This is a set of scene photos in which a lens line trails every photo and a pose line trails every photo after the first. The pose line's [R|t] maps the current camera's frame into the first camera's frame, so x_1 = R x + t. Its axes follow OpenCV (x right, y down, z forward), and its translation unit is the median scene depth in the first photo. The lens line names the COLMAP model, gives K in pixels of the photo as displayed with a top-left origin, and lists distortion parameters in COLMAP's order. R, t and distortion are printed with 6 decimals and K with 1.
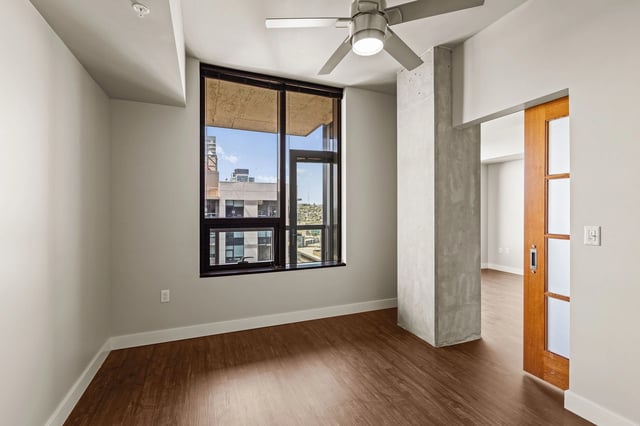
lens RADIAL K [[286.5, 0, 320.1], [0, 286.5, 212.0], [0, 0, 1]] dist [0.001528, 0.000112]
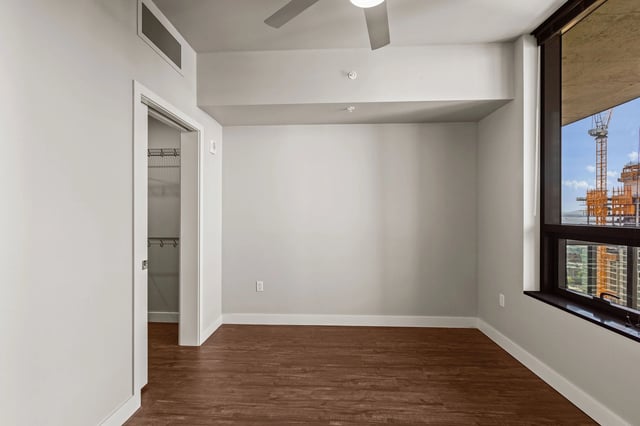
lens RADIAL K [[286.5, 0, 320.3], [0, 286.5, 214.0], [0, 0, 1]] dist [0.001528, 0.000112]
pose [[-0.425062, -0.001632, -0.905163, 0.627390], [-0.002553, 0.999997, -0.000604, -0.003076], [0.905161, 0.002054, -0.425064, 0.857580]]
